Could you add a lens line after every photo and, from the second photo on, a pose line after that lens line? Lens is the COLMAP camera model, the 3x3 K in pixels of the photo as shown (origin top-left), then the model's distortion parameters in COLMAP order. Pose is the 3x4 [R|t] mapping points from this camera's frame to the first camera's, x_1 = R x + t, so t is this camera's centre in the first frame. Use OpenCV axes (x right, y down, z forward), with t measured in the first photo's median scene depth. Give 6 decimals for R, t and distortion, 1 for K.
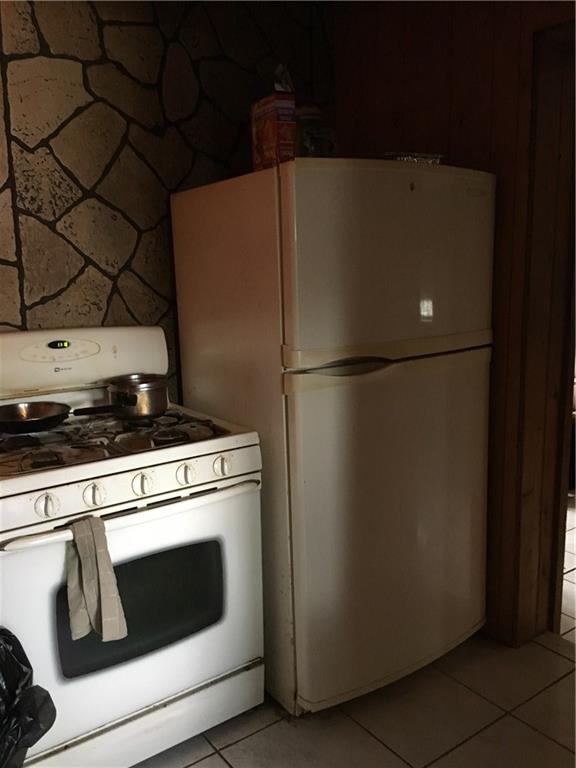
lens RADIAL K [[659.4, 0, 287.1], [0, 659.4, 384.2], [0, 0, 1]] dist [0.073450, -0.106597]
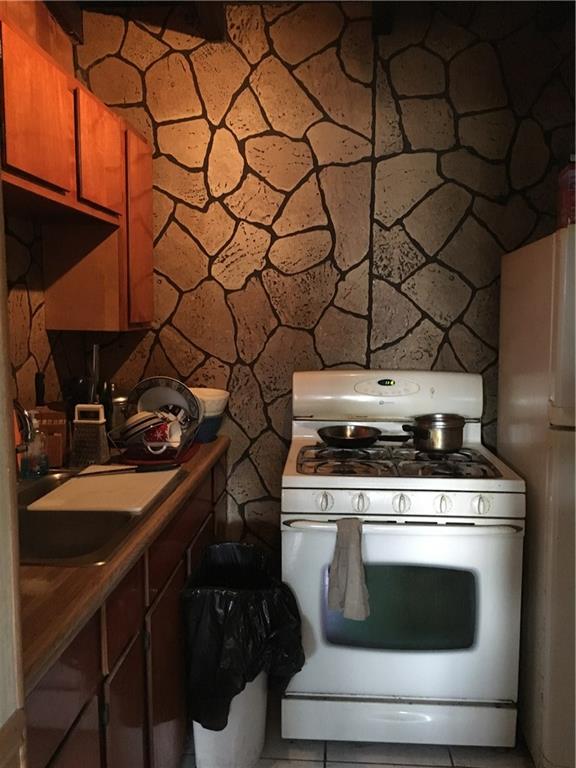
lens RADIAL K [[659.4, 0, 291.9], [0, 659.4, 385.3], [0, 0, 1]] dist [0.073450, -0.106597]
pose [[0.757812, 0.088362, -0.646462, 0.312612], [-0.126530, 0.991881, -0.012749, -0.016191], [0.640087, 0.091458, 0.762840, -0.048179]]
